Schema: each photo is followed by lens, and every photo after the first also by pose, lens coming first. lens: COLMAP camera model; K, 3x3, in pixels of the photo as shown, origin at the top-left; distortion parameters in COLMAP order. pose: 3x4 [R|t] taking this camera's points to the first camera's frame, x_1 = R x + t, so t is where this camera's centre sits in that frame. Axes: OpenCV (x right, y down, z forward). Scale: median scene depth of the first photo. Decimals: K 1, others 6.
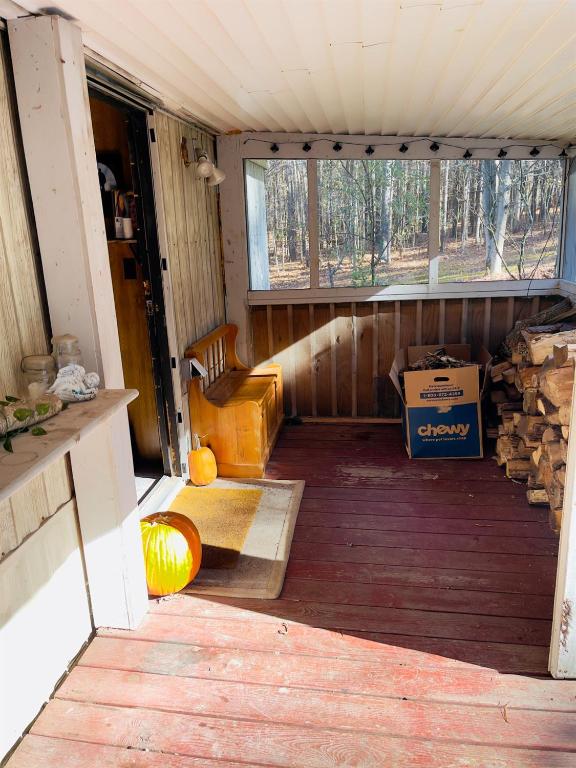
lens RADIAL K [[574.6, 0, 288.0], [0, 574.6, 384.0], [0, 0, 1]] dist [0.074360, -0.111905]
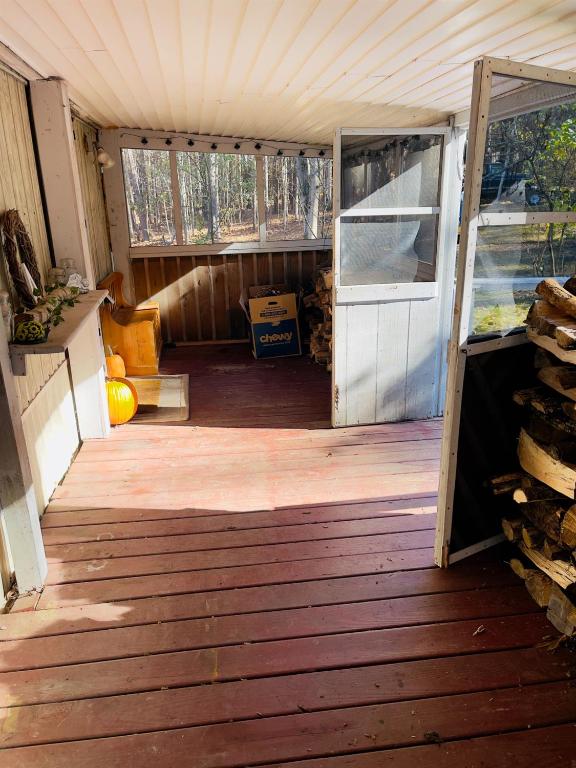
lens RADIAL K [[574.6, 0, 288.0], [0, 574.6, 384.0], [0, 0, 1]] dist [0.074360, -0.111905]
pose [[0.958185, -0.071049, 0.277187, -0.119577], [0.060309, 0.997068, 0.047092, 0.121986], [-0.279720, -0.028406, 0.959661, -0.430854]]
